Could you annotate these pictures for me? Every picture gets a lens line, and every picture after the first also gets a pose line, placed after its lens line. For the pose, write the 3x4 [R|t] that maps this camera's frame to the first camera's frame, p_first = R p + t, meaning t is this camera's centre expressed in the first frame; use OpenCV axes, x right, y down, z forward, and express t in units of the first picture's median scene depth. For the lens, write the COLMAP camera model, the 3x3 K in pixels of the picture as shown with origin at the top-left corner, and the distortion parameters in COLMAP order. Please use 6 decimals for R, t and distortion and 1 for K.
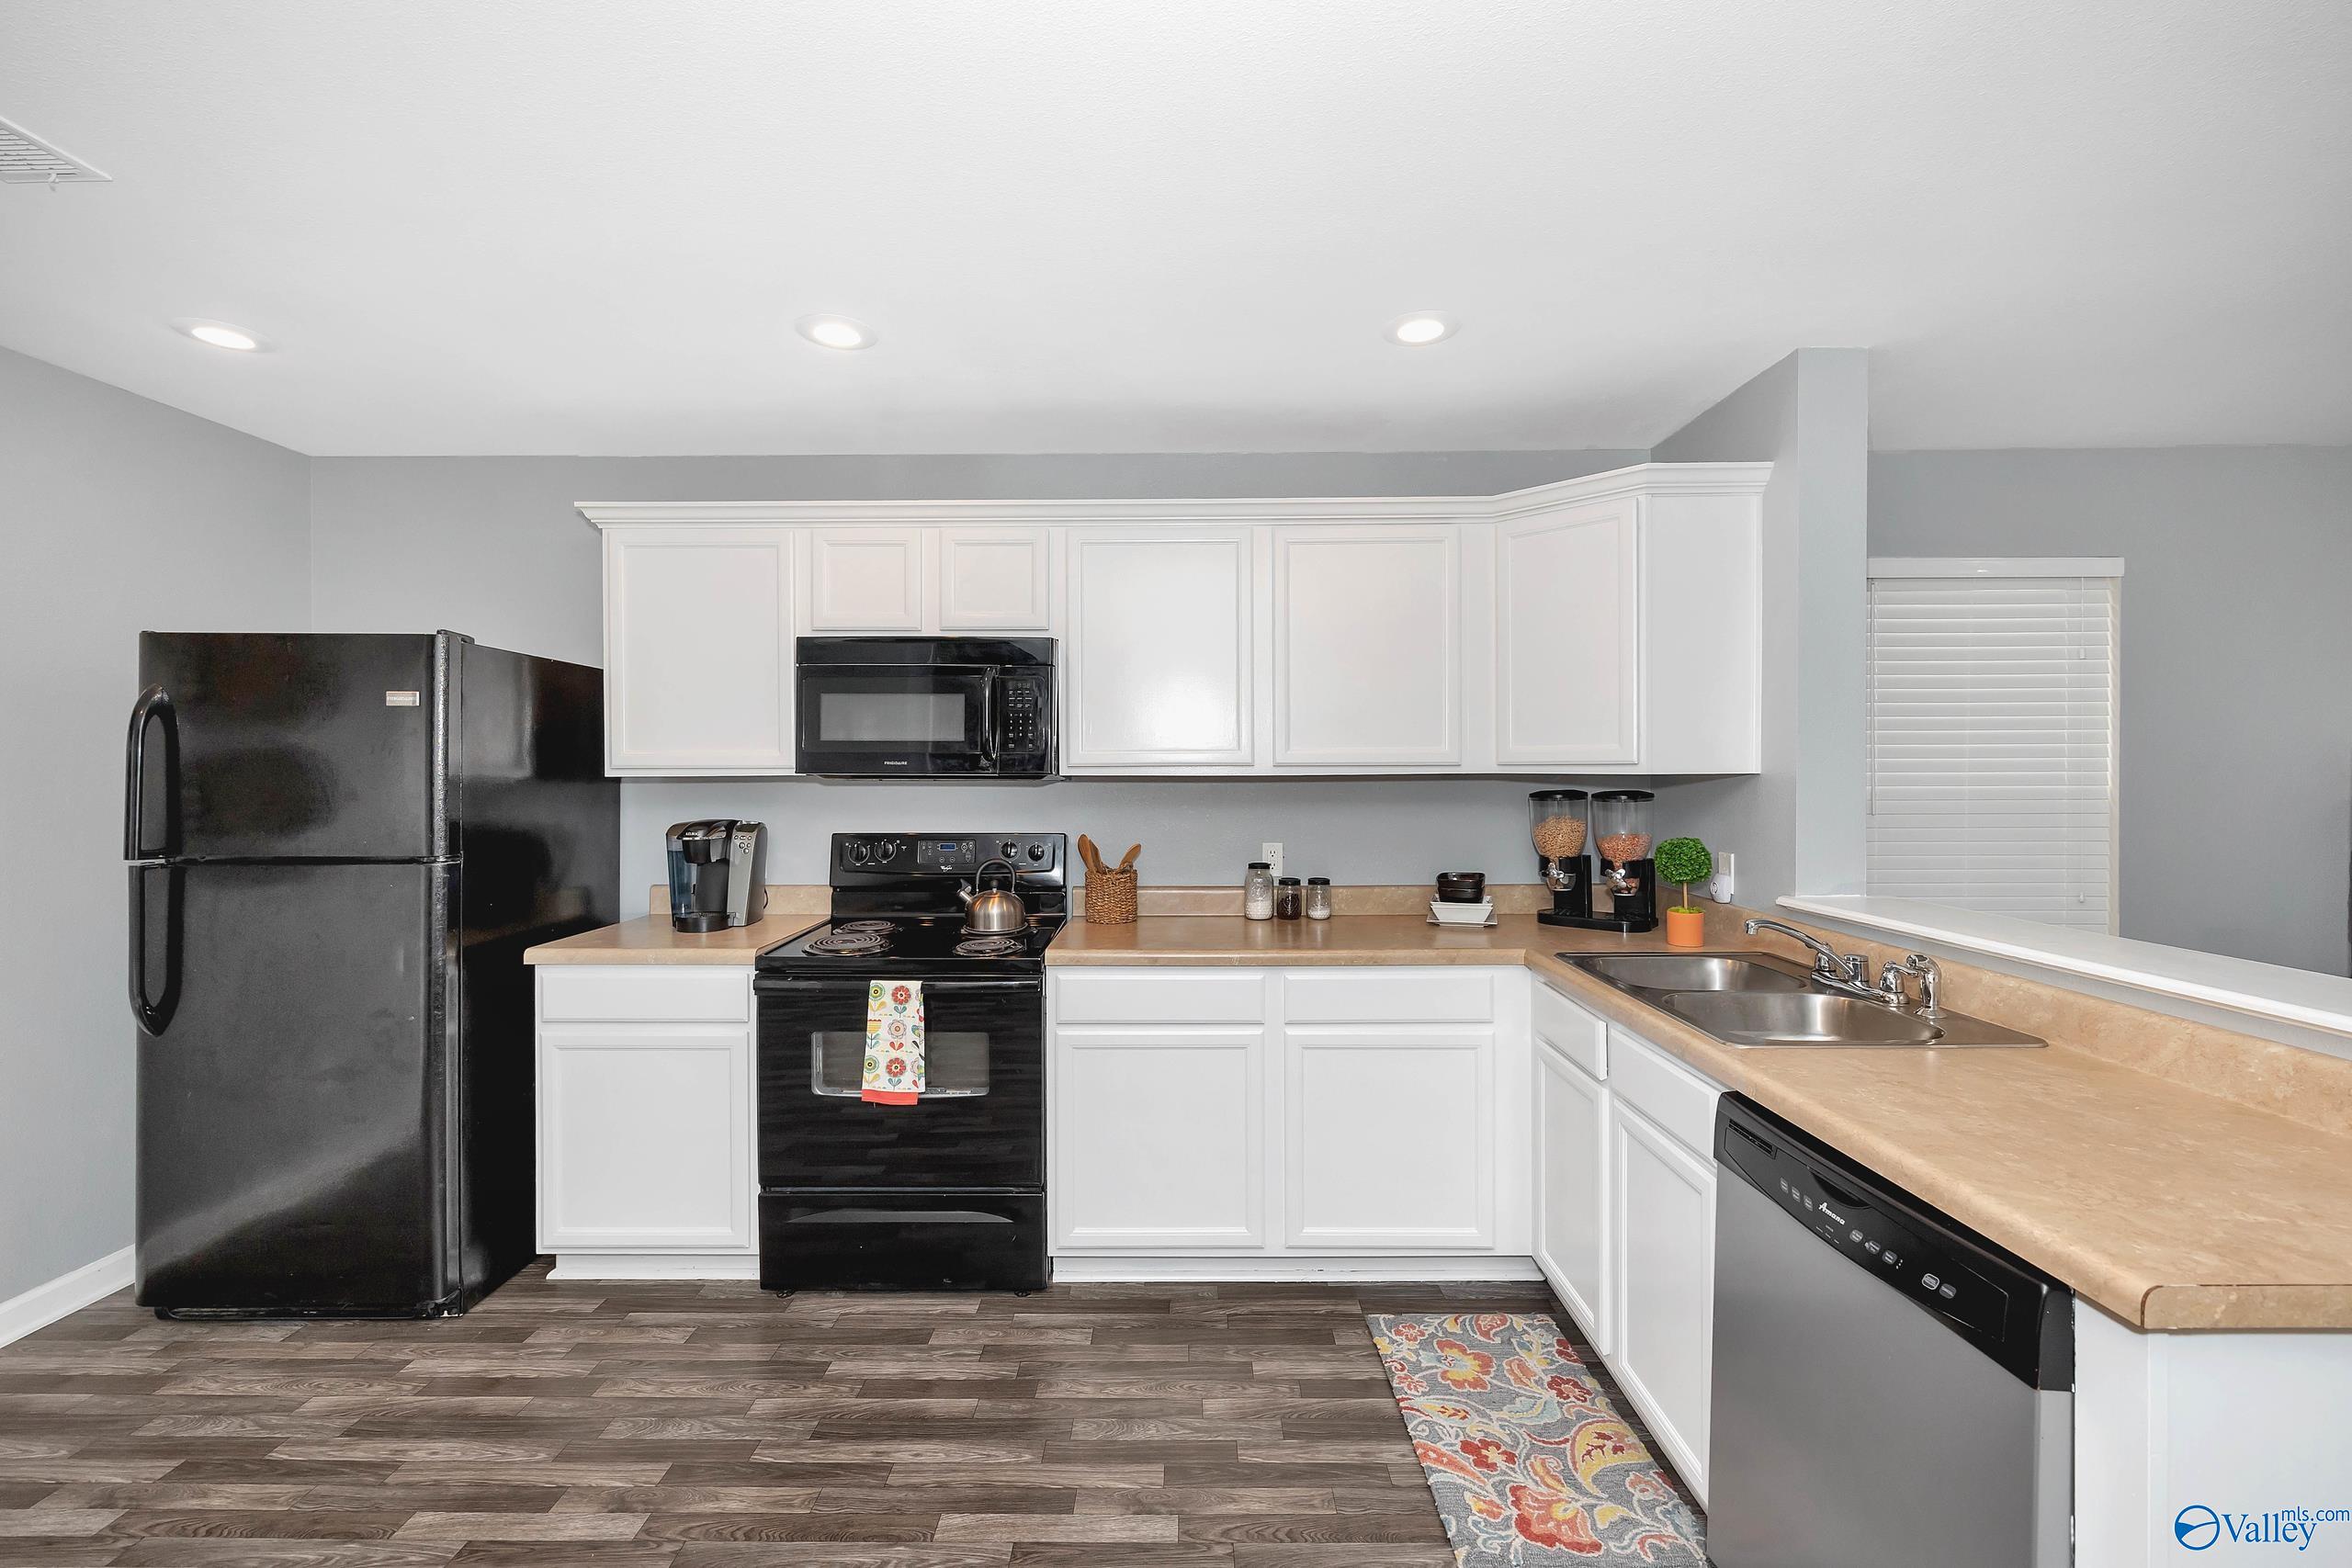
lens RADIAL K [[968.3, 0, 1188.3], [0, 968.3, 771.5], [0, 0, 1]] dist [-0.003815, 0.000867]
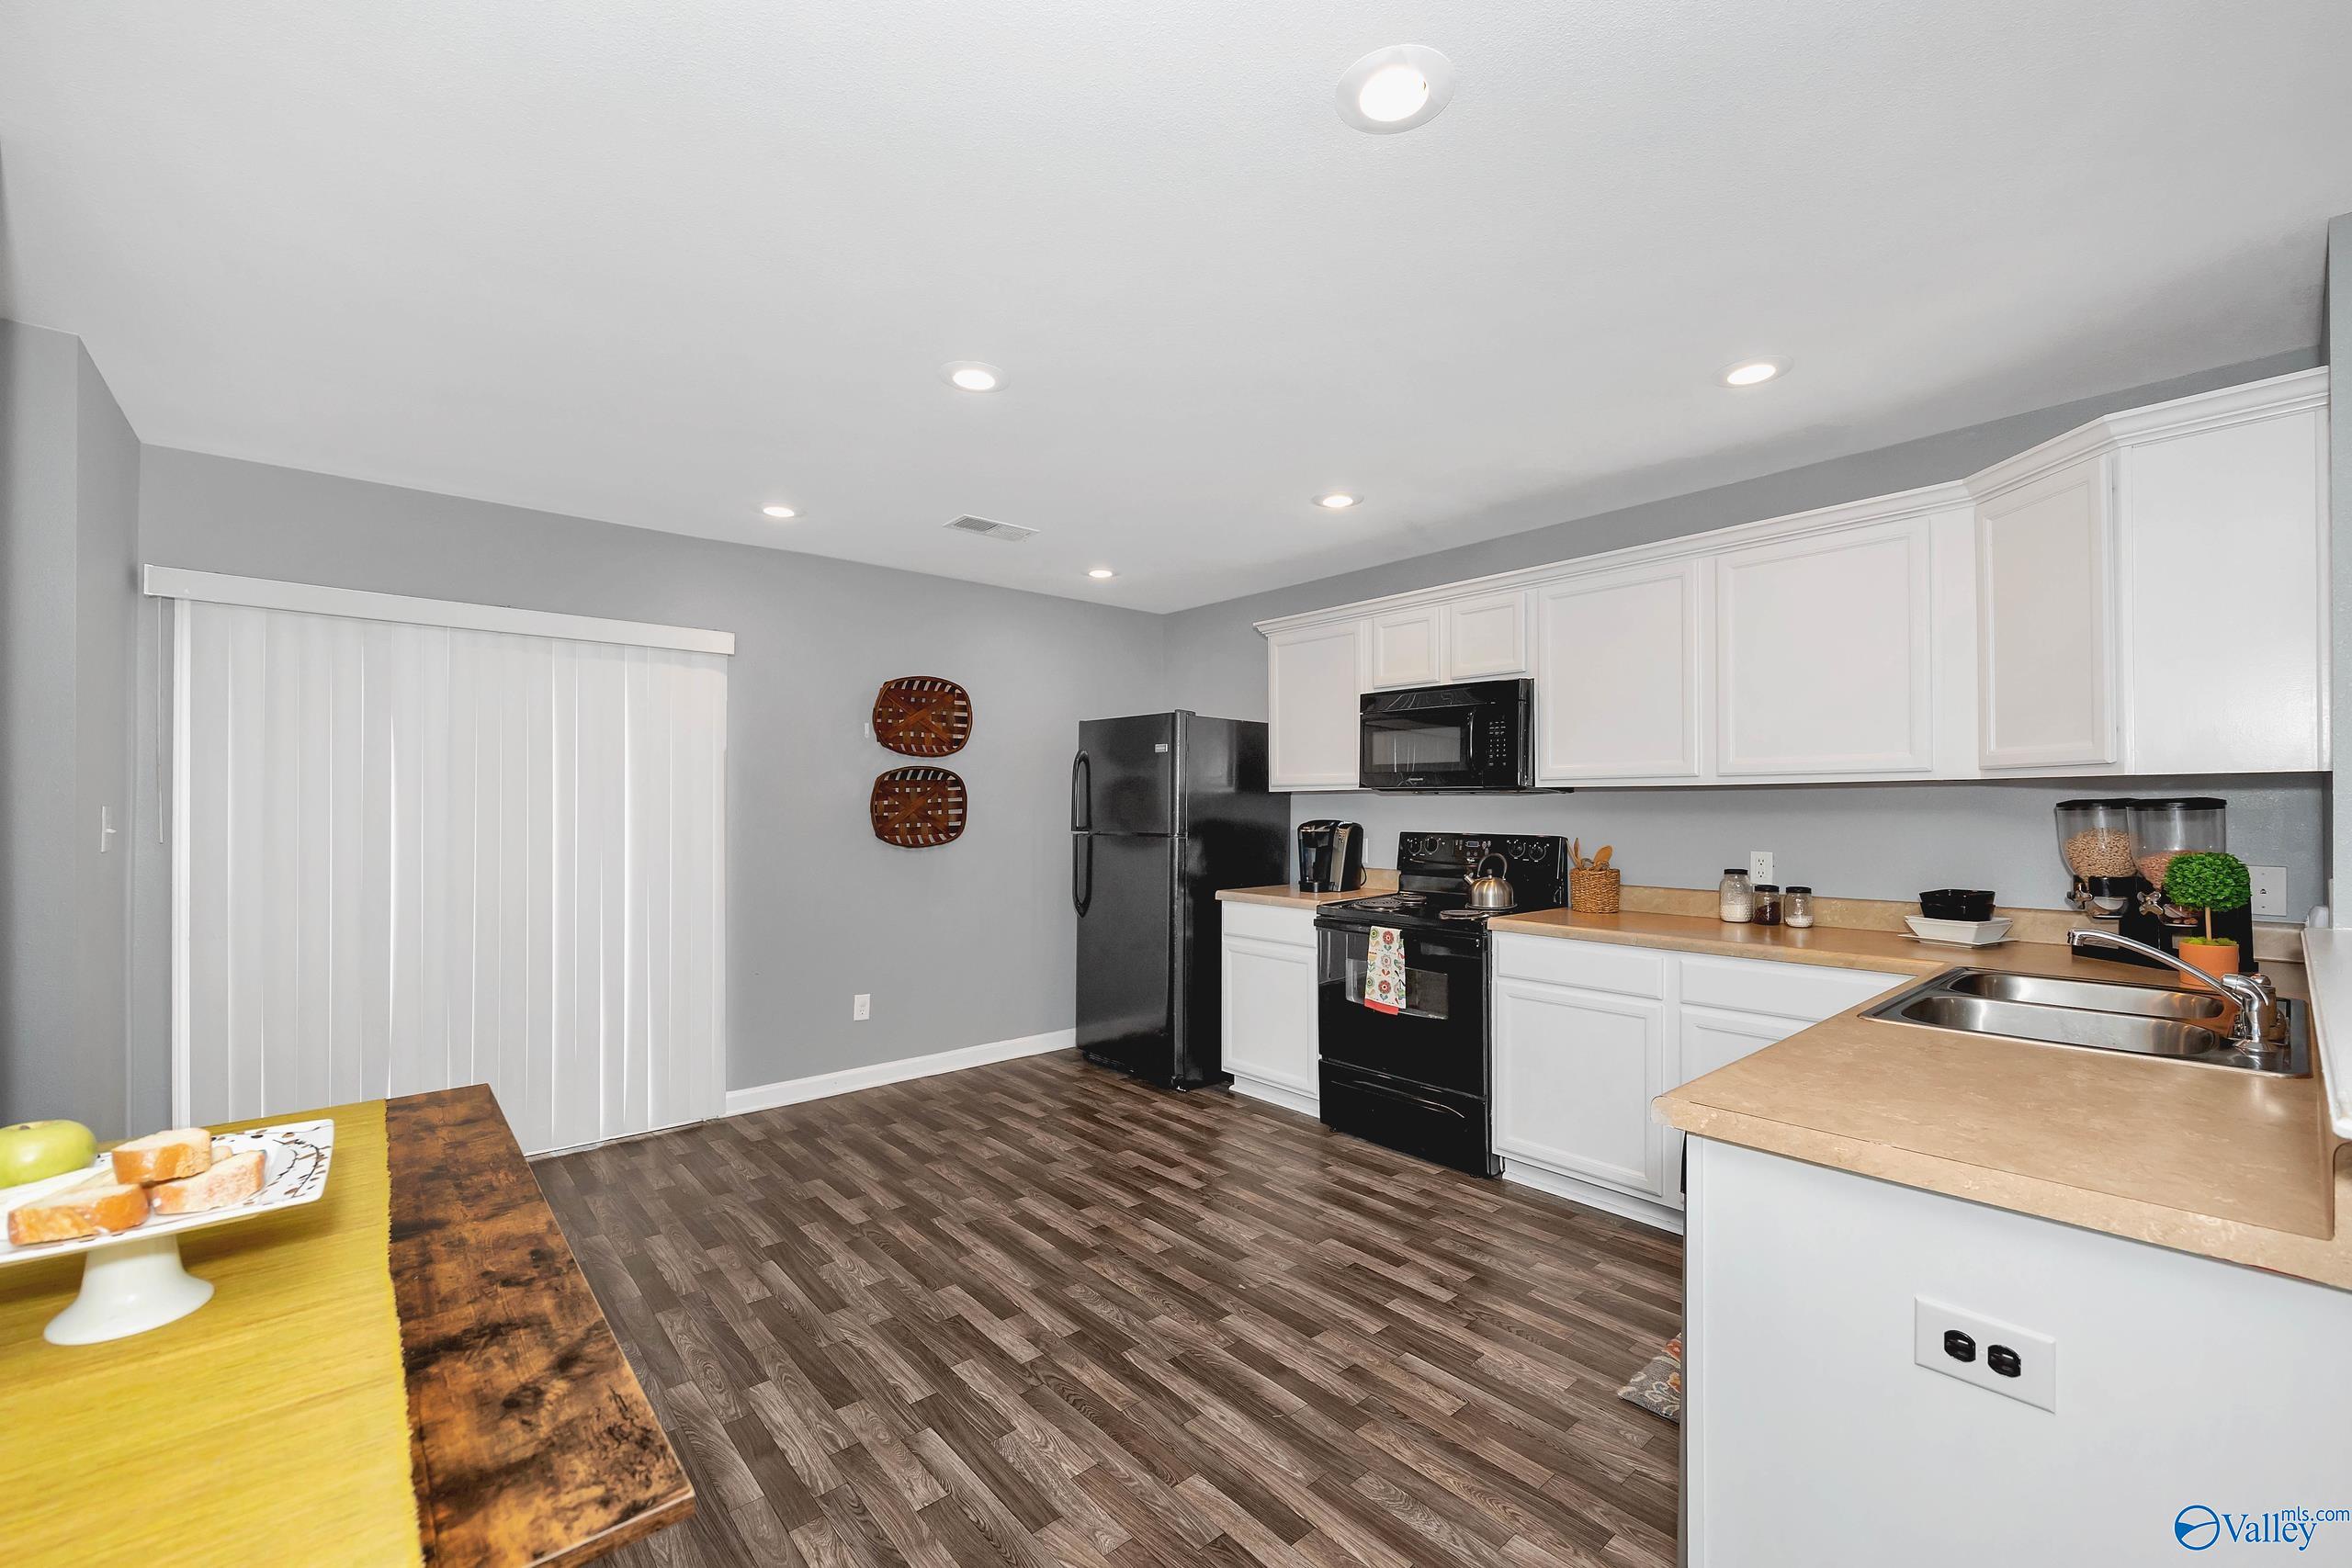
lens RADIAL K [[968.3, 0, 1181.8], [0, 968.3, 793.3], [0, 0, 1]] dist [-0.003815, 0.000867]
pose [[0.659687, -0.007326, -0.751505, 0.553332], [-0.001700, 0.999935, -0.011241, 0.029444], [0.751539, 0.008693, 0.659632, -0.179245]]
